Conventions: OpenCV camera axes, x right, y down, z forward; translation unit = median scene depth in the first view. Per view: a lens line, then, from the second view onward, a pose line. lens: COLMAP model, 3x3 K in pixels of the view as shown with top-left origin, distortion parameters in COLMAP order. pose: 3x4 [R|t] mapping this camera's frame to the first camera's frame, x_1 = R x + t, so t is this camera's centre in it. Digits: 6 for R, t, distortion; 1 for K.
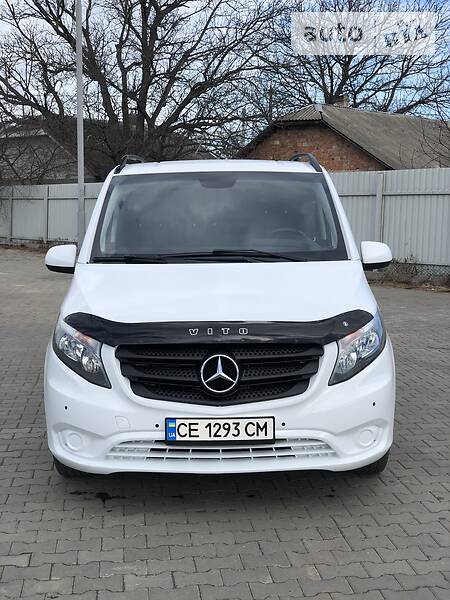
lens RADIAL K [[898.1, 0, 225.0], [0, 898.1, 300.0], [0, 0, 1]] dist [0.014761, 0.140101]
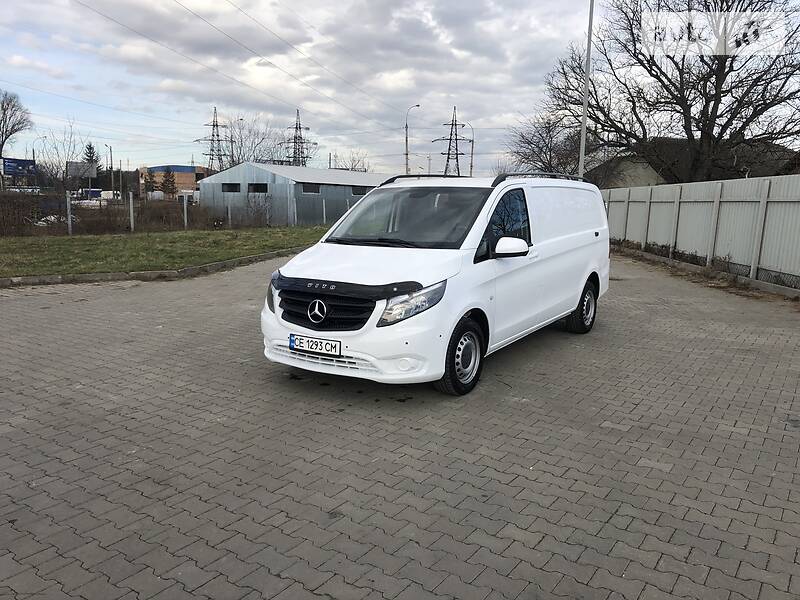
lens RADIAL K [[650.7, 0, 393.6], [0, 650.7, 271.0], [0, 0, 1]] dist [0.034673, -0.174401]
pose [[0.825919, 0.071166, -0.559278, 0.763781], [-0.071800, 0.997201, 0.020859, -0.027565], [0.559197, 0.022928, 0.828717, 0.075549]]
